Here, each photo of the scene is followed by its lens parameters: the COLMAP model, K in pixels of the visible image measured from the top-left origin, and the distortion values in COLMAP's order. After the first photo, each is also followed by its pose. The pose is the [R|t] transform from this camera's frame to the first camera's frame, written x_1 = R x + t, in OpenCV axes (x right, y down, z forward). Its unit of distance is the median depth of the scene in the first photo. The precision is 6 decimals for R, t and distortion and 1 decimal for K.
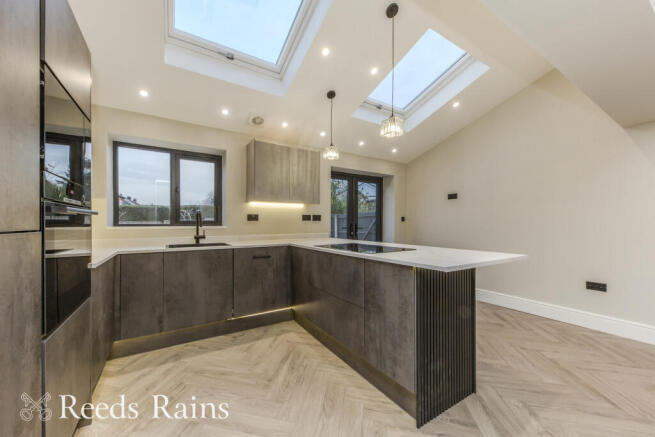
lens RADIAL K [[245.7, 0, 314.2], [0, 245.7, 223.6], [0, 0, 1]] dist [0.015147, 0.000048]
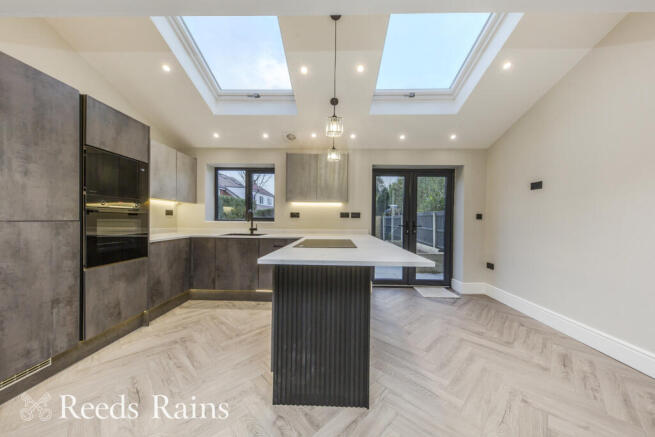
lens RADIAL K [[228.5, 0, 326.9], [0, 228.5, 221.1], [0, 0, 1]] dist [0.010944, -0.000450]
pose [[0.847620, 0.011822, -0.530472, 0.554135], [-0.012025, 0.999923, 0.003071, 0.000821], [0.530468, 0.003776, 0.847697, 0.123492]]
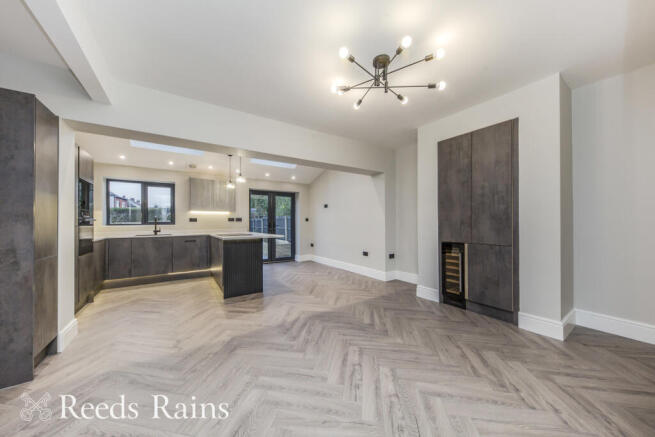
lens RADIAL K [[228.5, 0, 330.4], [0, 228.5, 220.2], [0, 0, 1]] dist [0.010944, -0.000450]
pose [[0.997536, -0.005400, 0.069955, 0.672062], [0.005981, 0.999949, -0.008097, -0.003495], [-0.069908, 0.008495, 0.997517, -0.758187]]
